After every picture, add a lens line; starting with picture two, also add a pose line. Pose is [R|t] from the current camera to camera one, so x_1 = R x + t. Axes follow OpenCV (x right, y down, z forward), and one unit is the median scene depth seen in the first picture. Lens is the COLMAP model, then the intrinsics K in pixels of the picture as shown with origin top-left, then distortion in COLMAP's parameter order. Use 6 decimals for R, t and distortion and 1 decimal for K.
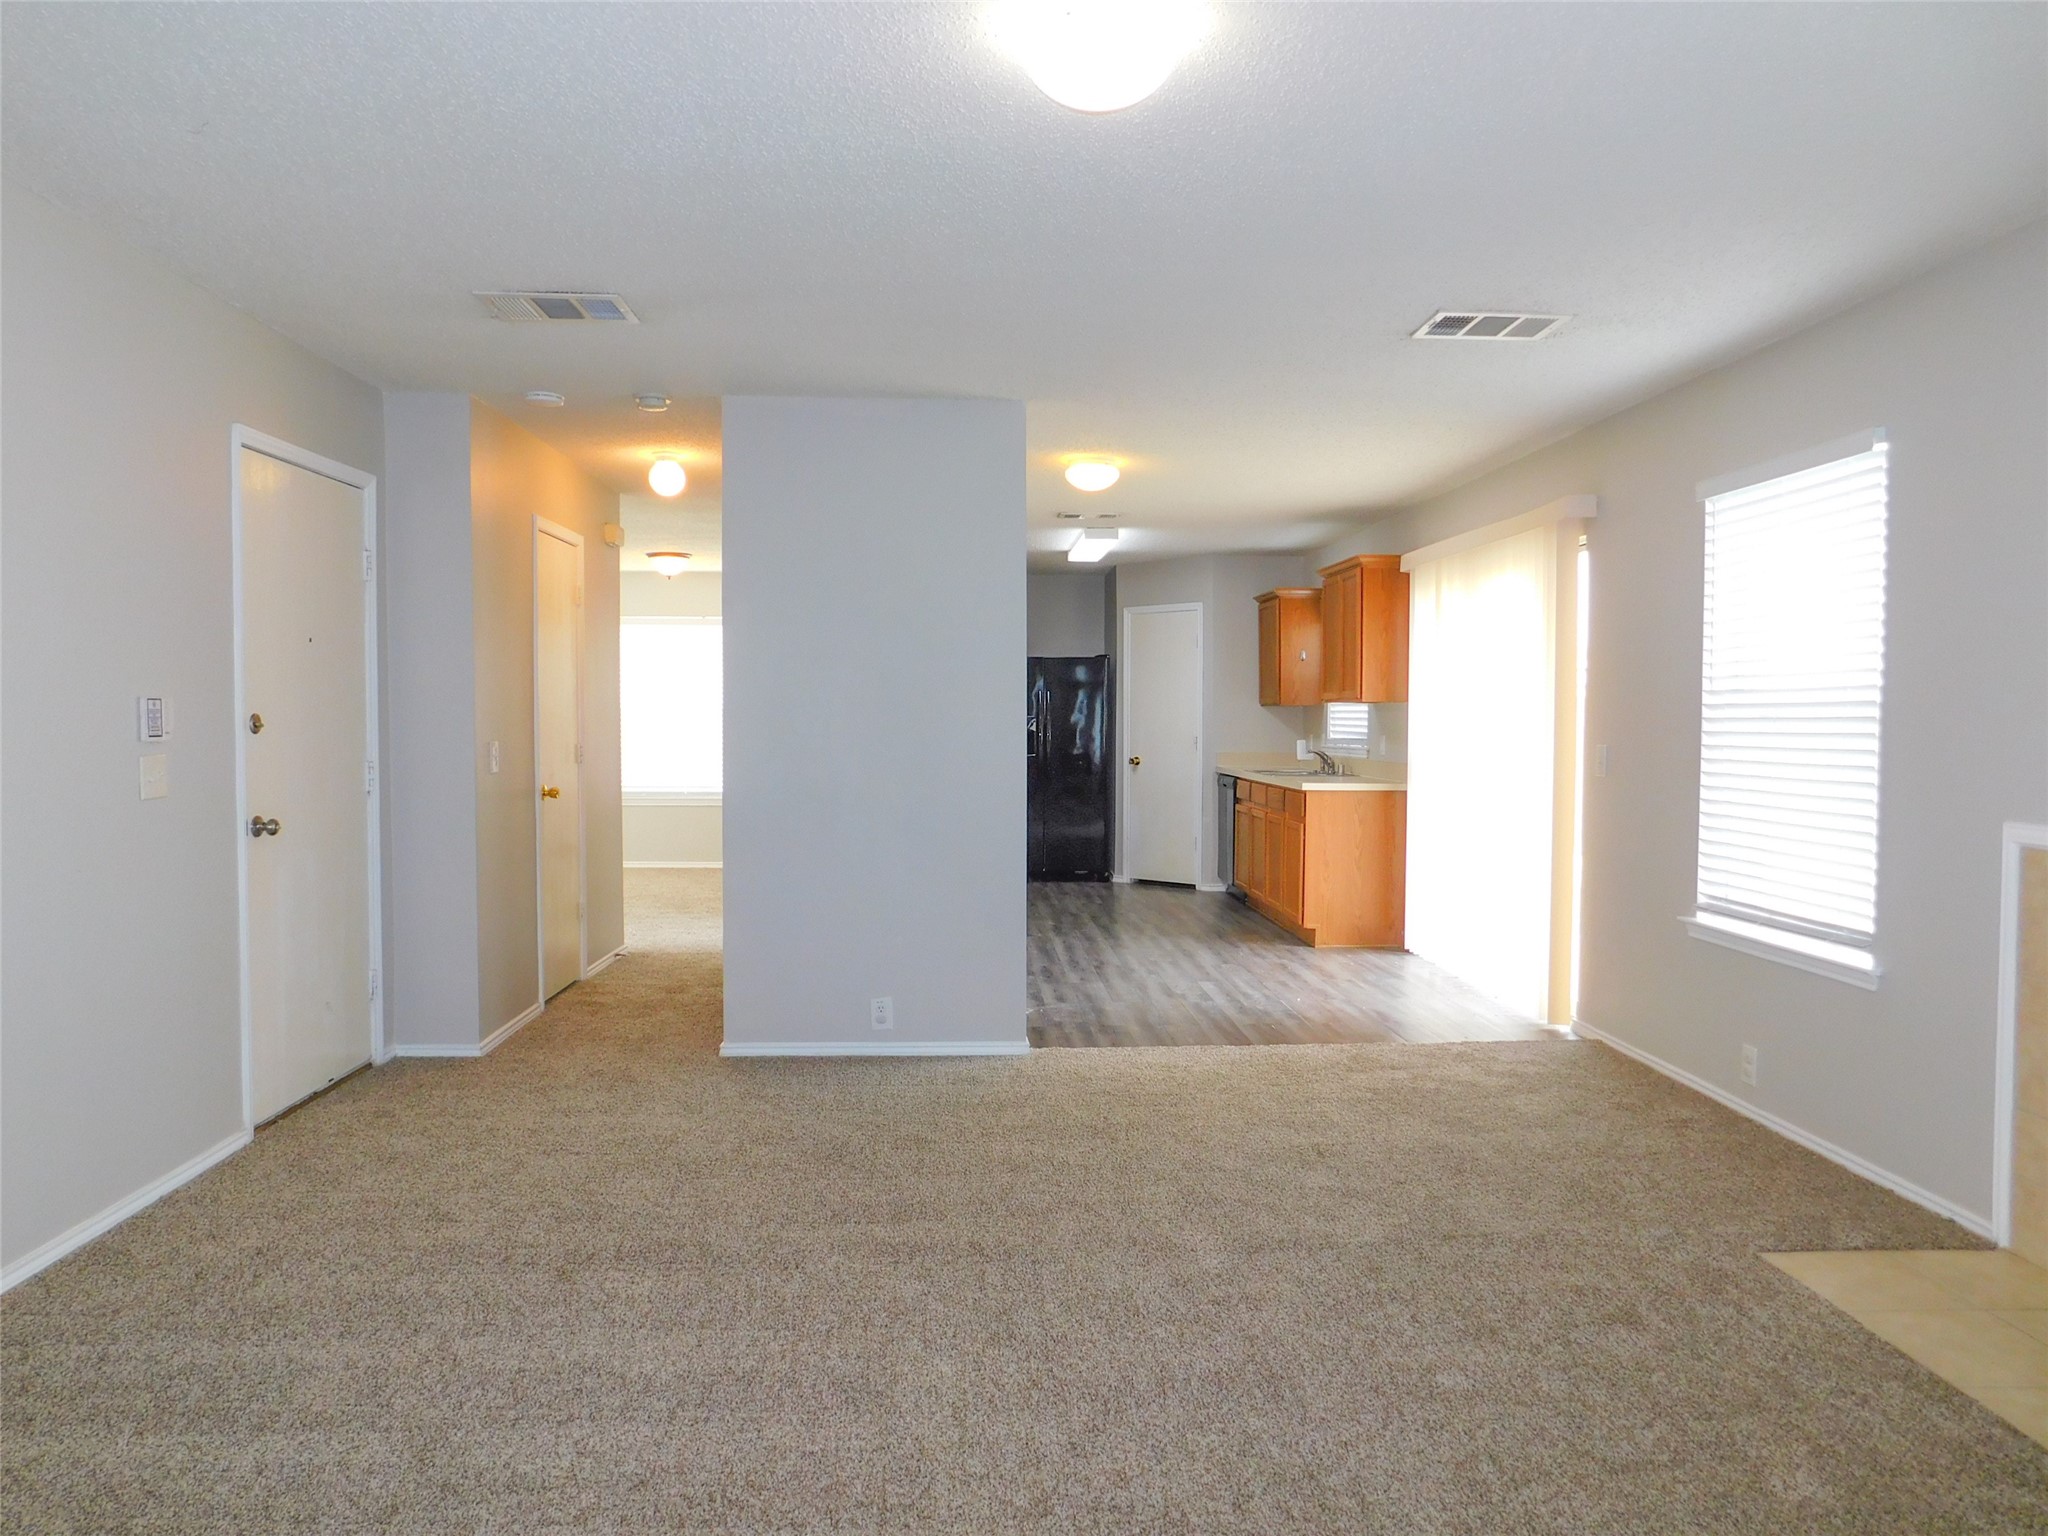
lens RADIAL K [[1359.8, 0, 1024.0], [0, 1359.8, 768.0], [0, 0, 1]] dist [-0.036018, 0.000774]
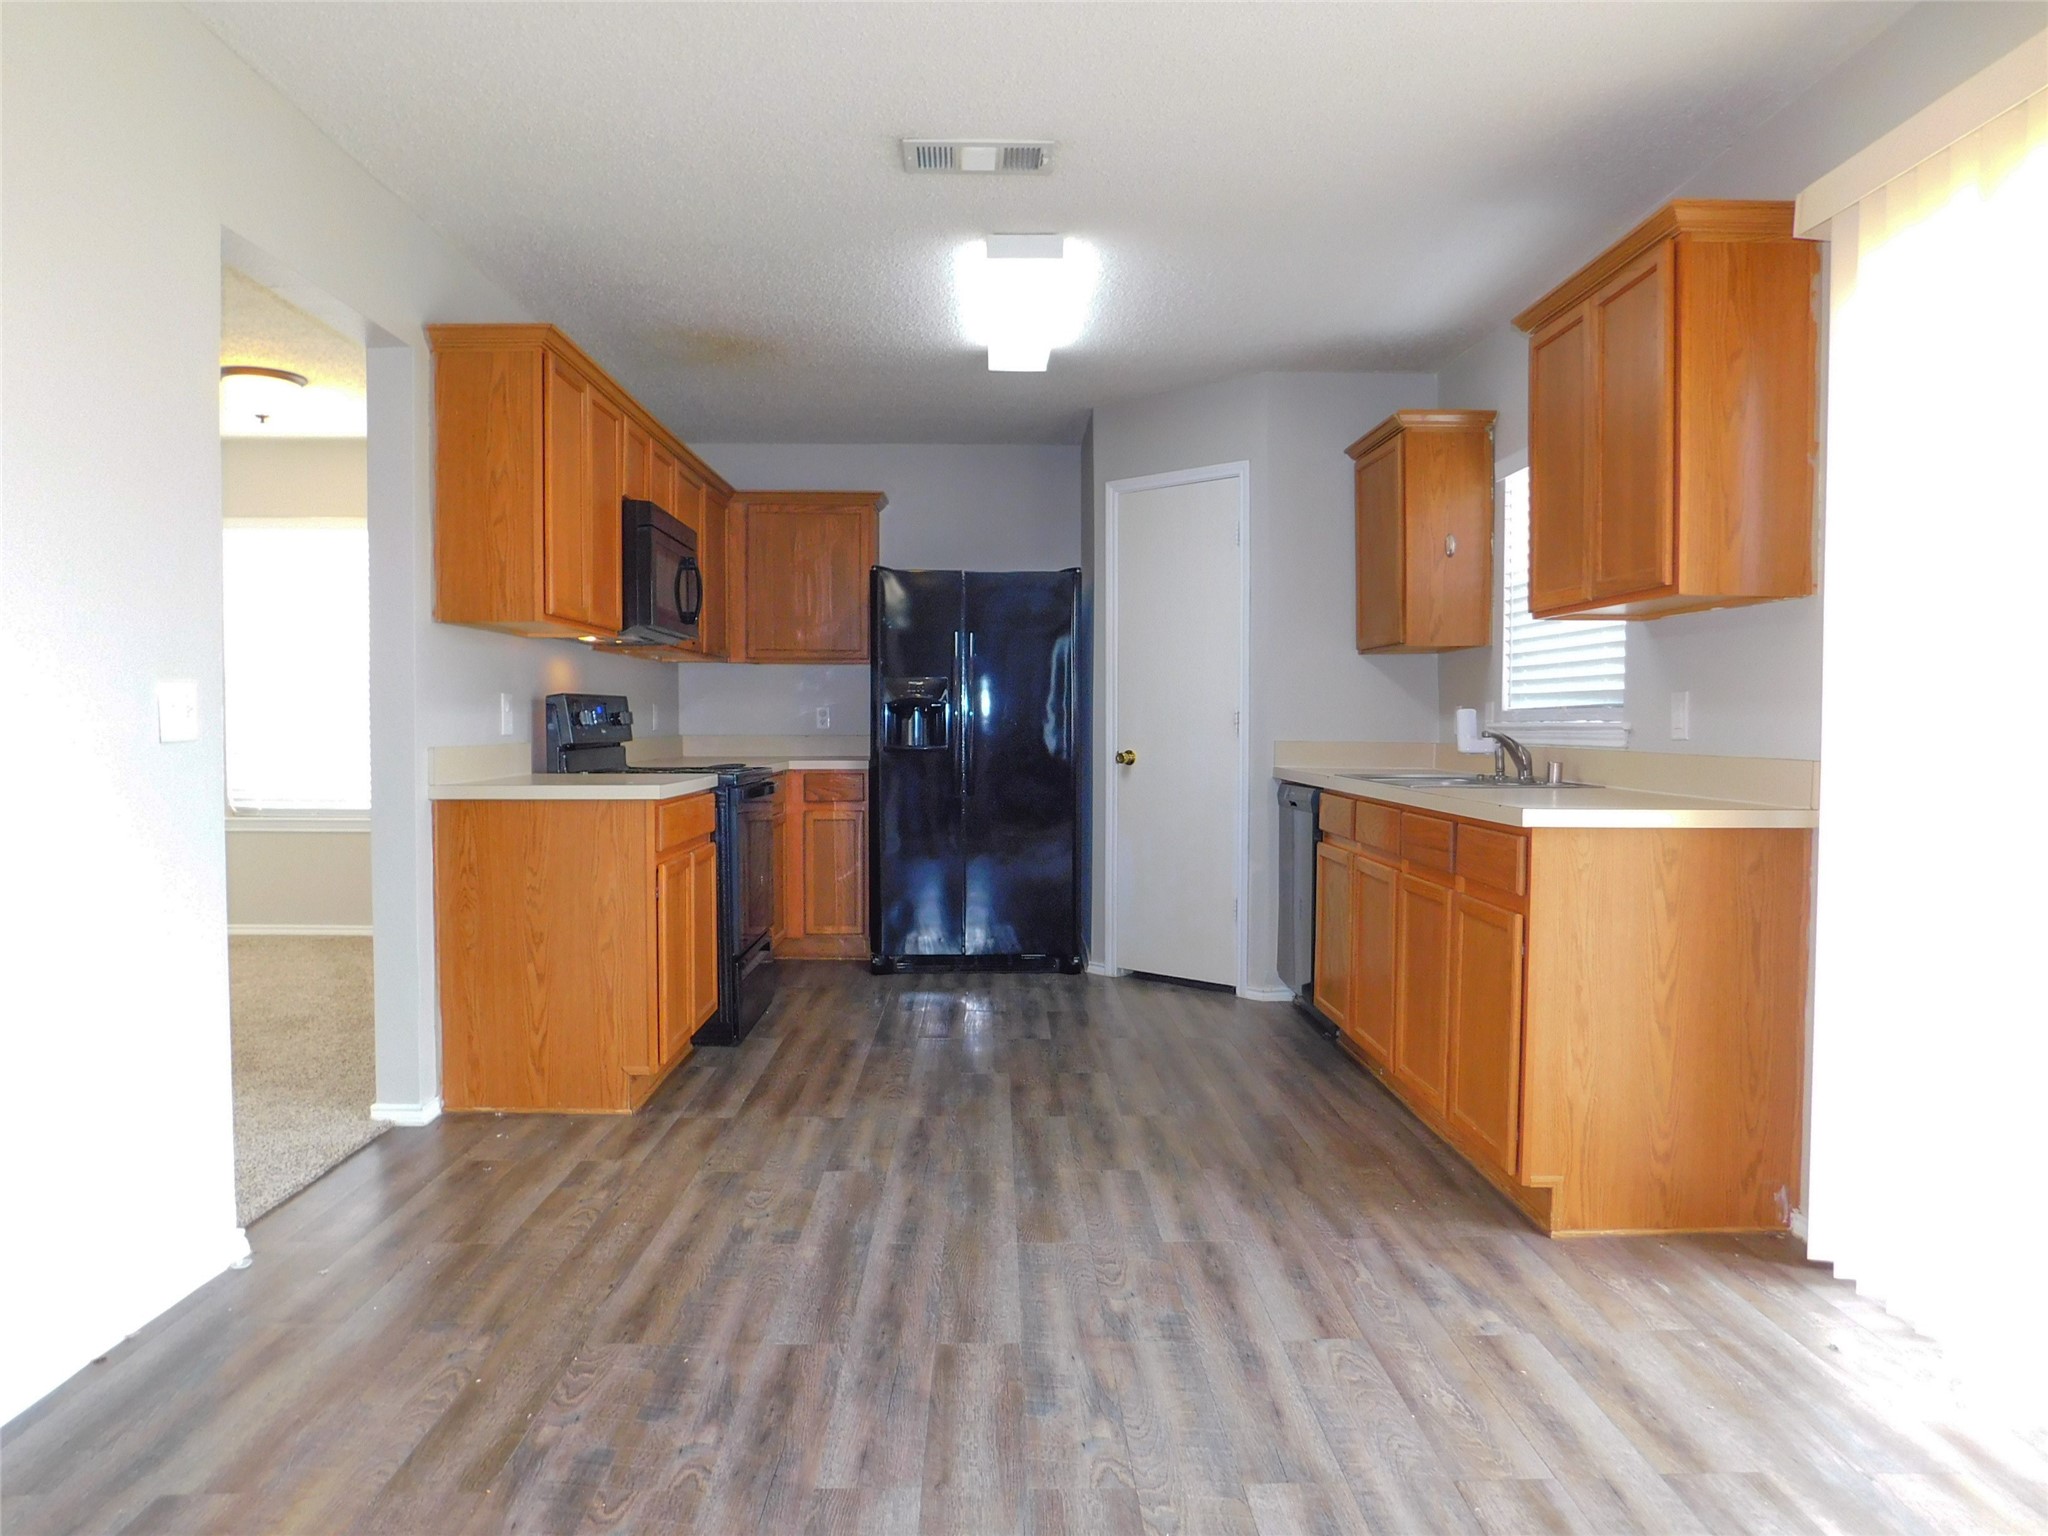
lens RADIAL K [[1393.2, 0, 1024.0], [0, 1393.2, 768.0], [0, 0, 1]] dist [-0.004559, -0.001476]
pose [[0.999726, 0.000357, -0.023412, 0.065116], [-0.000420, 0.999996, -0.002676, 0.000825], [0.023411, 0.002686, 0.999722, 0.524182]]
